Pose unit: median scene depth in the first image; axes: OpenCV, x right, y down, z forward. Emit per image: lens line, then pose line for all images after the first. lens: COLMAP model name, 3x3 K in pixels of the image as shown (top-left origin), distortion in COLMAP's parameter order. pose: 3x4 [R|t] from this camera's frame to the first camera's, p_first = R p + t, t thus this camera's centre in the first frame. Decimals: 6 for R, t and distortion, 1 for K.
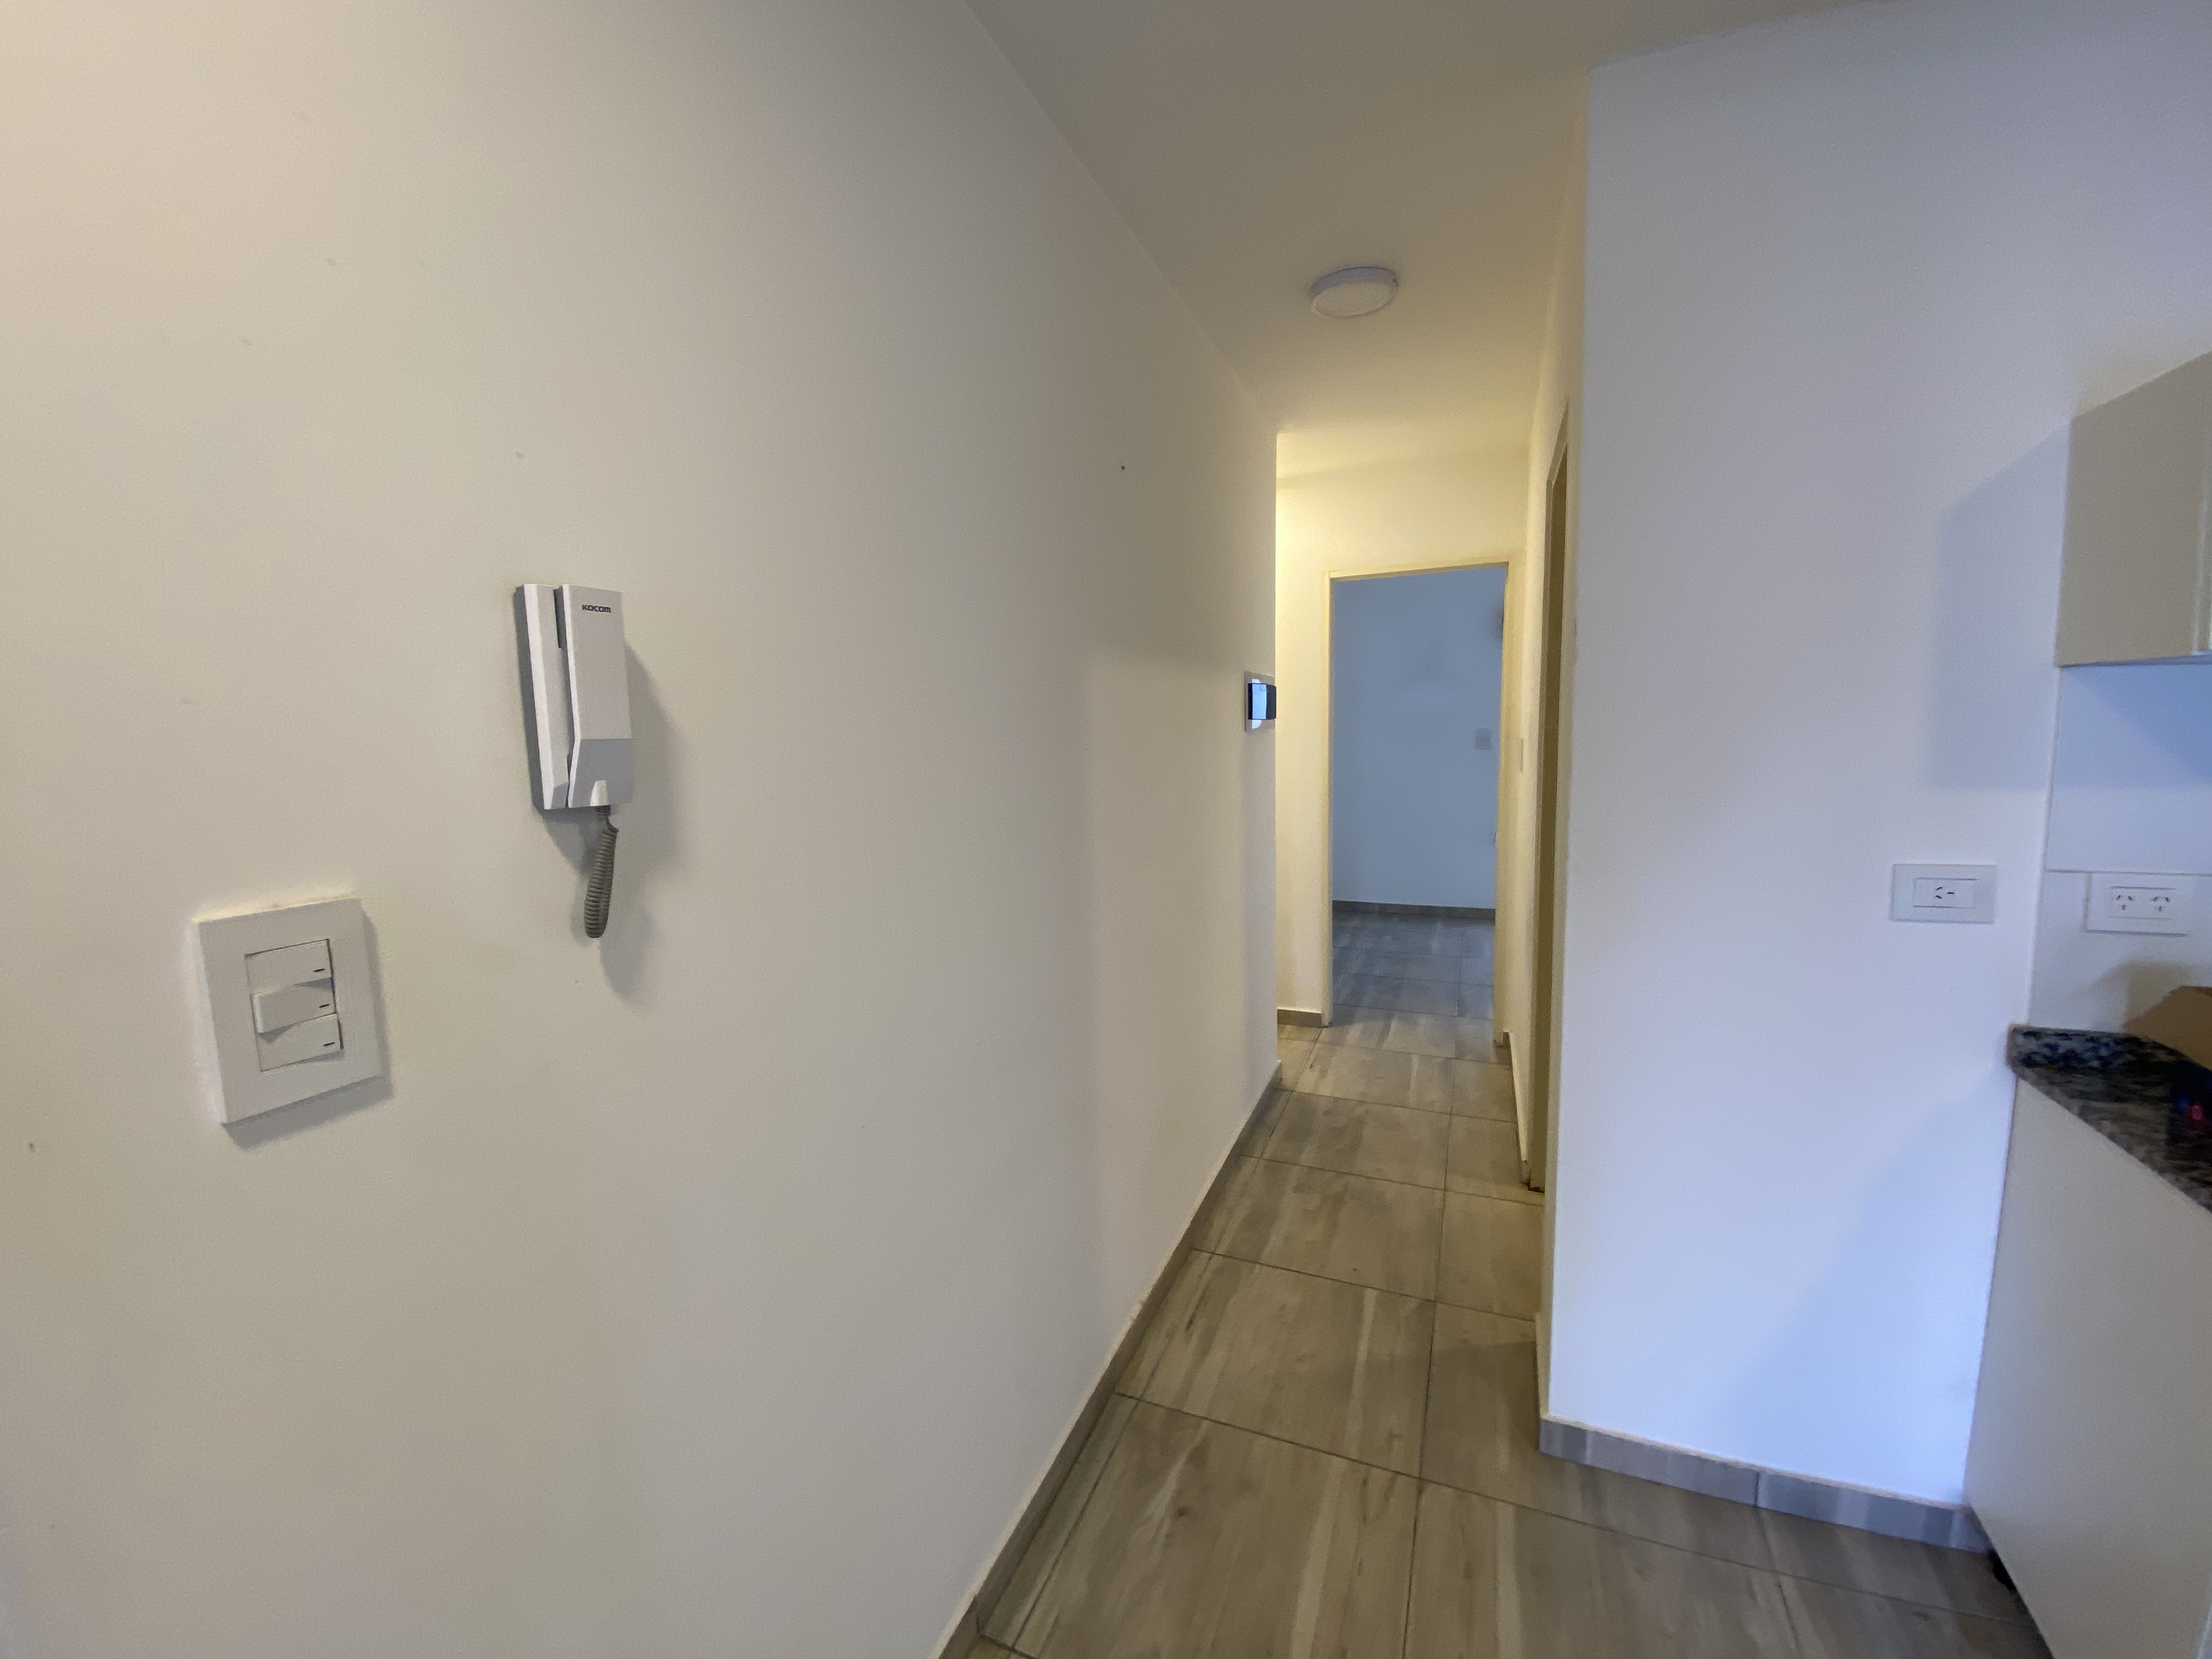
lens RADIAL K [[891.8, 0, 1097.7], [0, 891.8, 827.6], [0, 0, 1]] dist [0.031009, -0.028805]
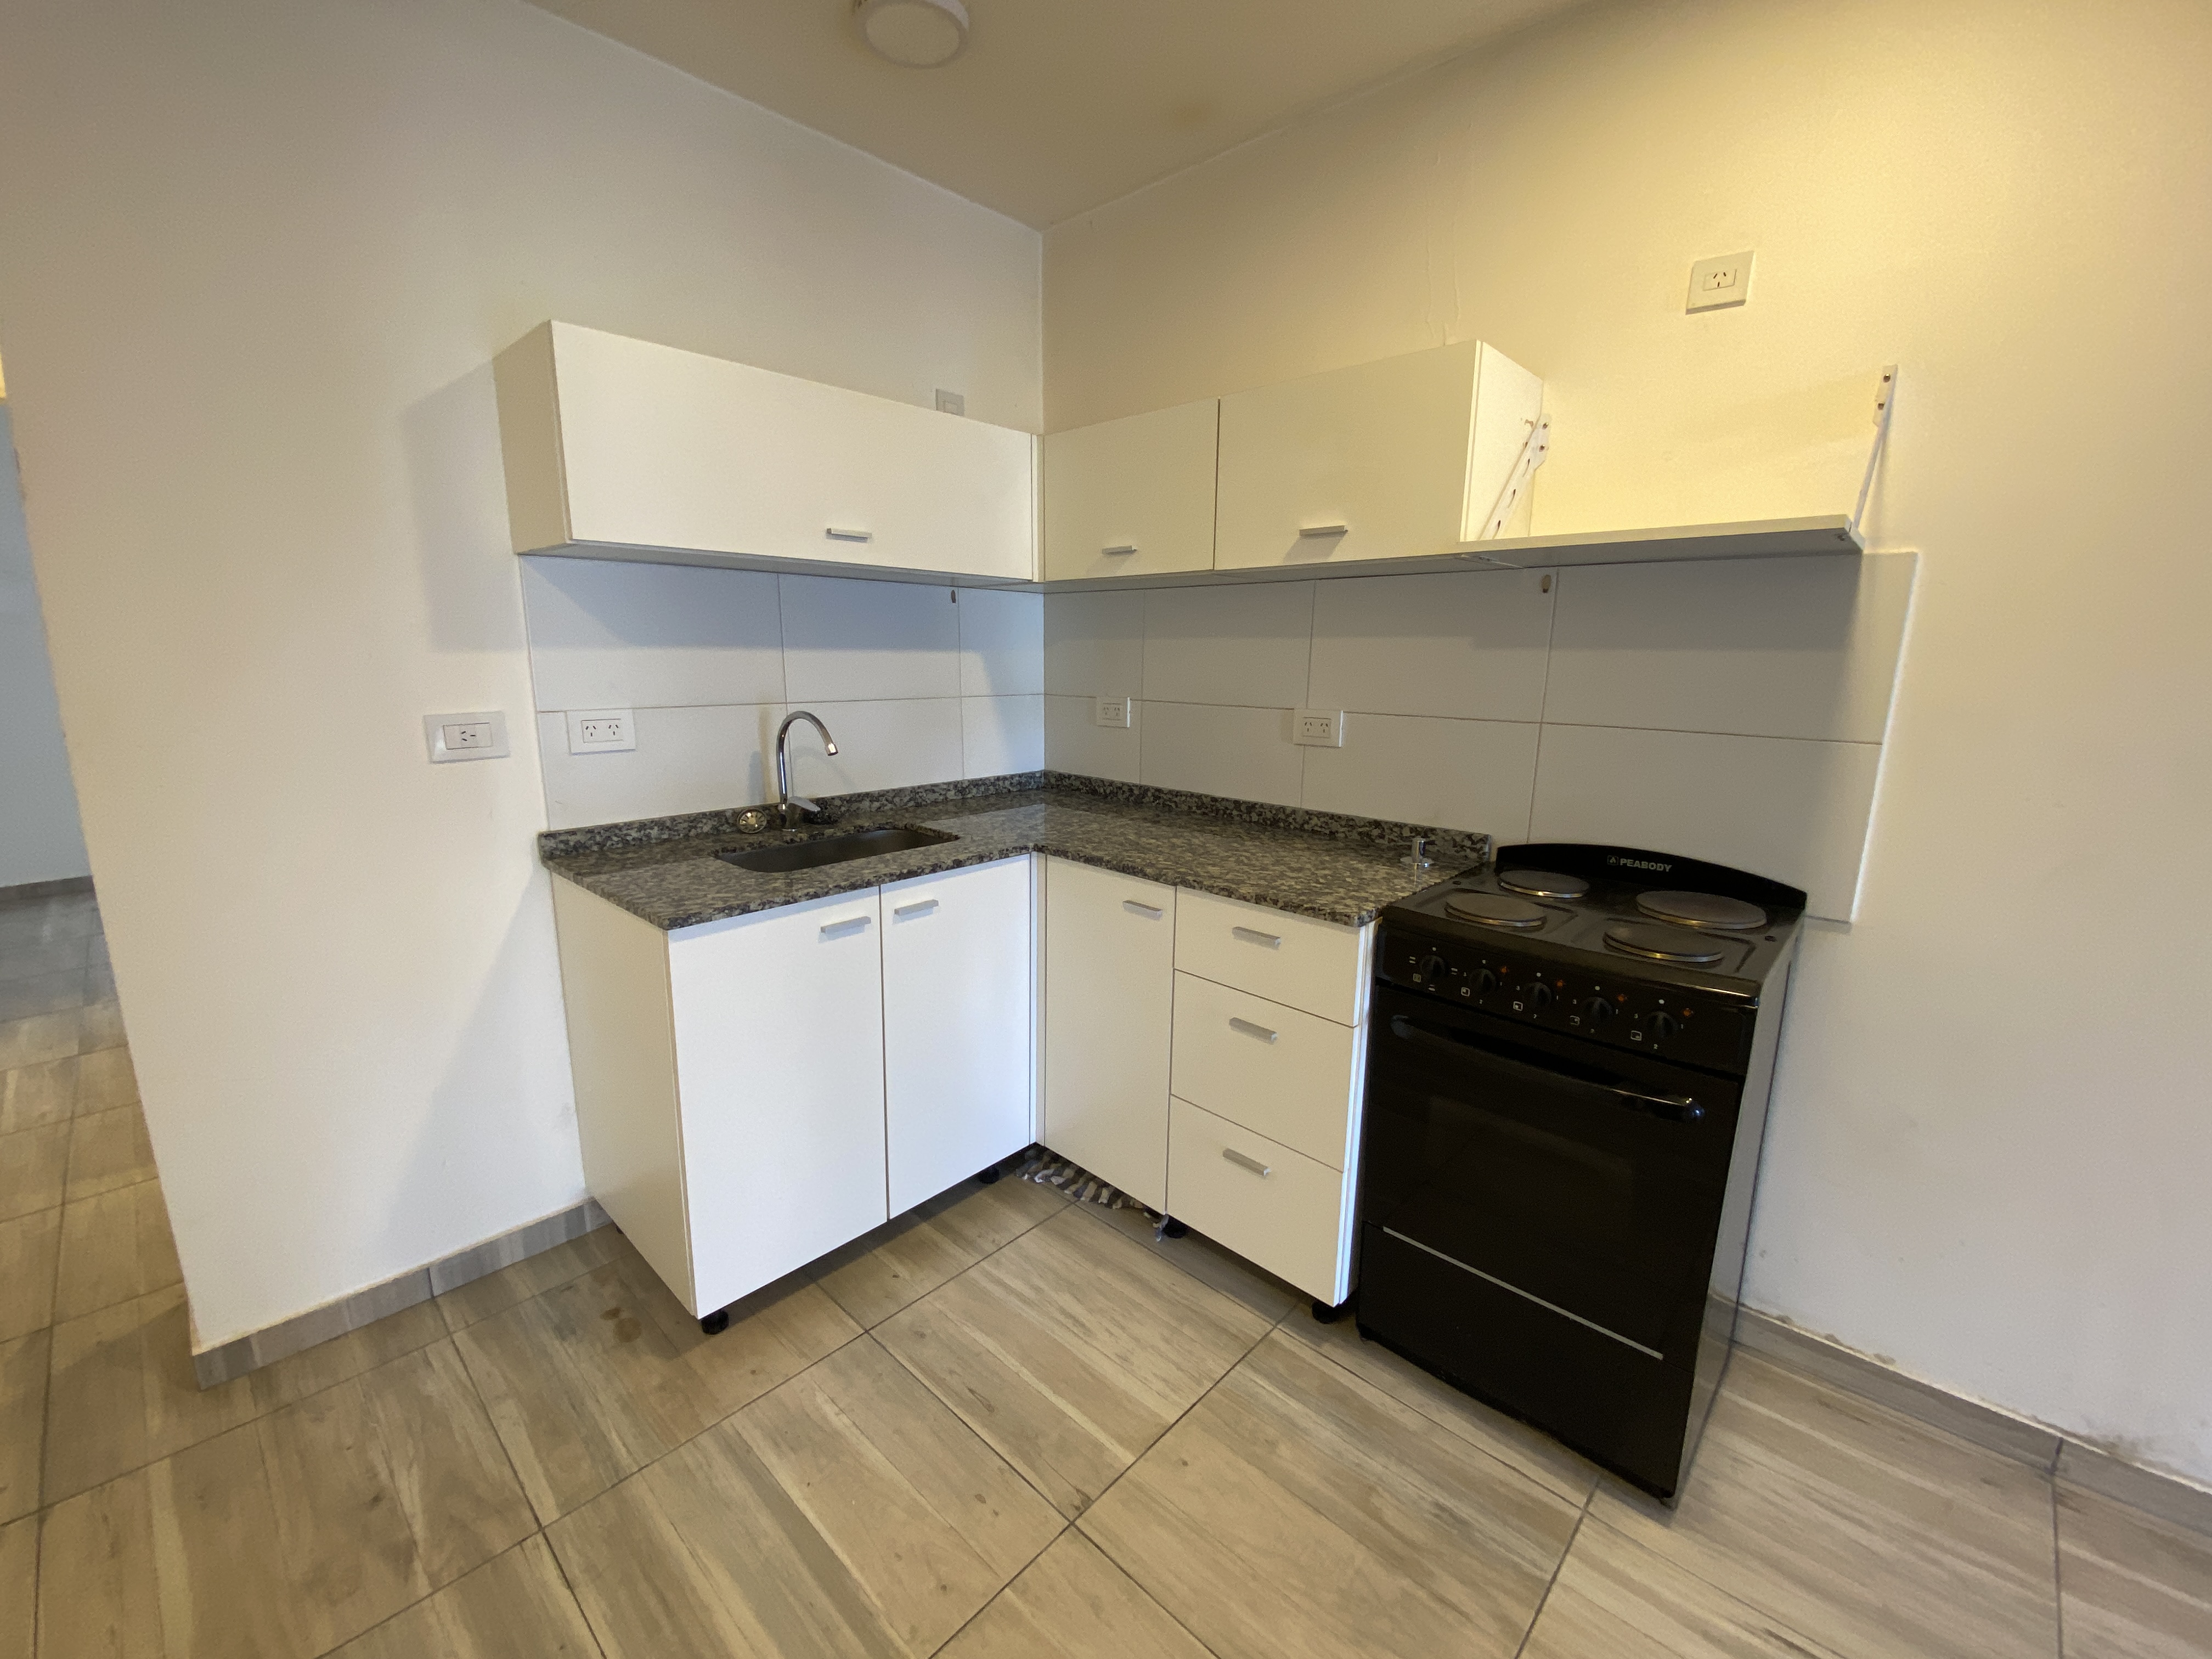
lens RADIAL K [[898.3, 0, 1102.1], [0, 898.3, 831.2], [0, 0, 1]] dist [0.013354, -0.017650]
pose [[0.345275, -0.158466, 0.925026, 0.056089], [0.086726, 0.986812, 0.136680, 0.074582], [-0.934486, 0.033032, 0.354464, -0.171205]]
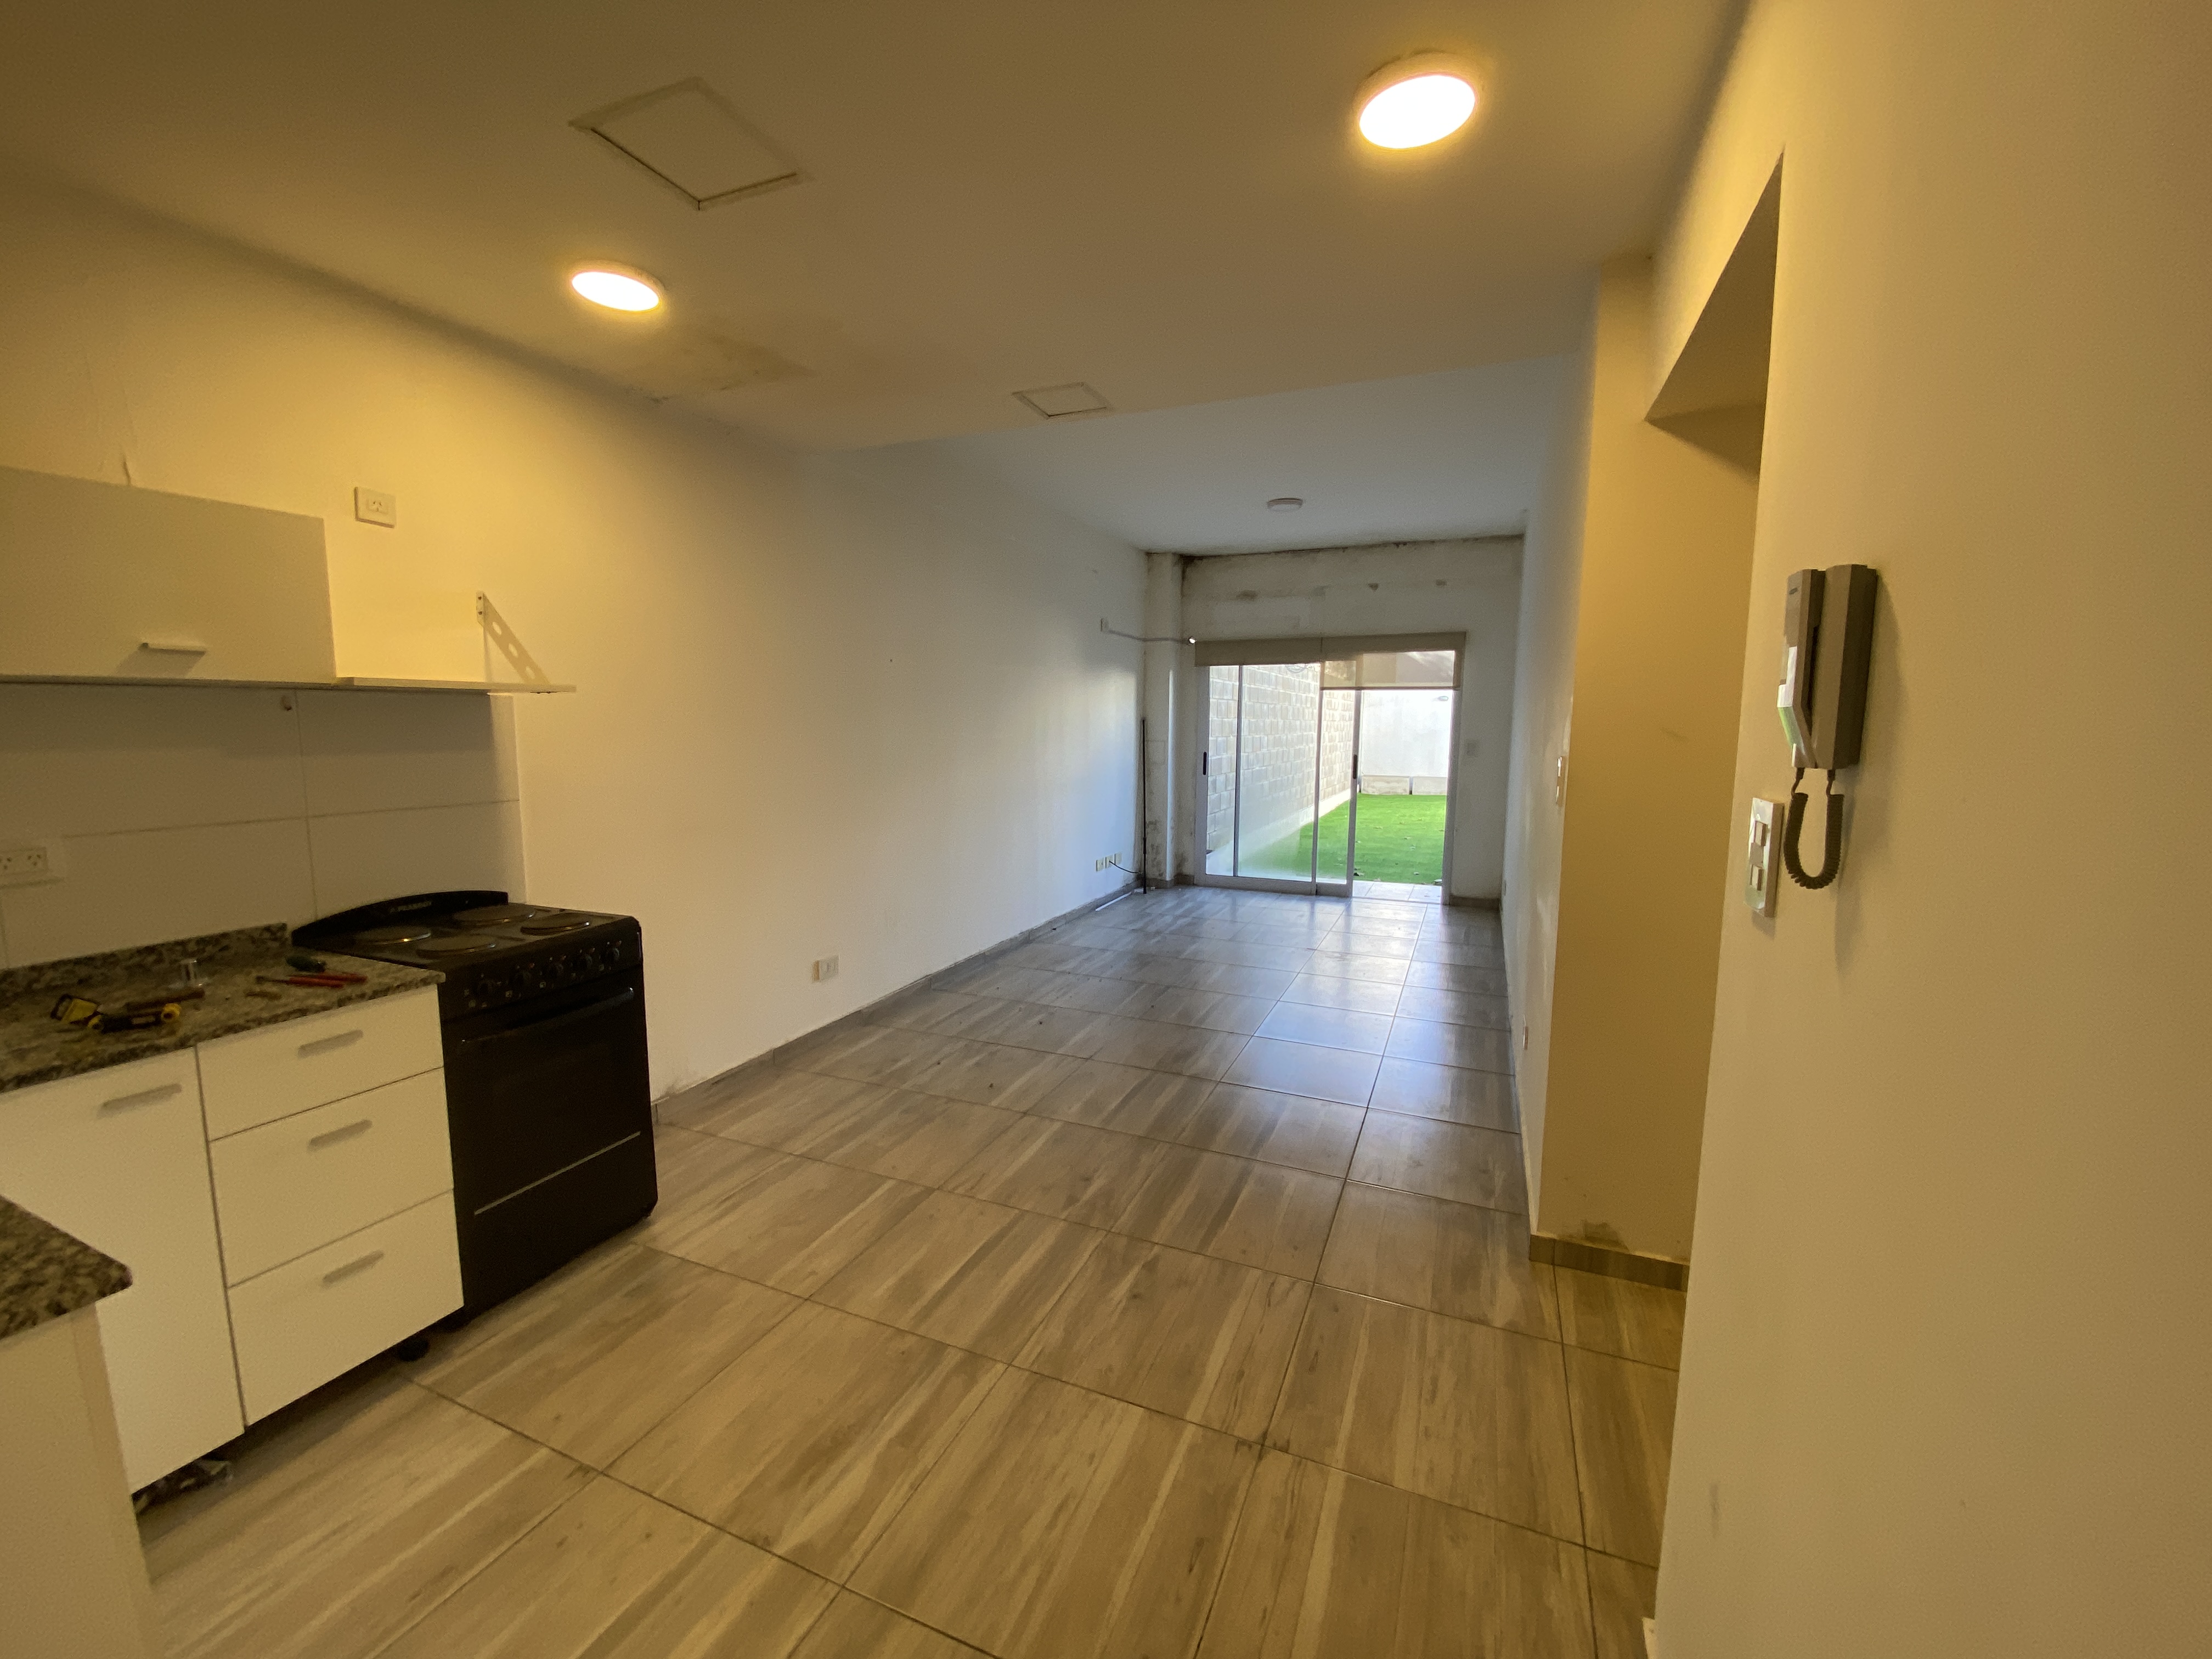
lens RADIAL K [[898.3, 0, 1102.1], [0, 898.3, 831.2], [0, 0, 1]] dist [0.013354, -0.017650]
pose [[-0.999812, 0.019377, -0.000217, 0.113806], [0.018805, 0.972871, 0.230584, -0.081107], [0.004679, 0.230537, -0.973052, 0.767142]]
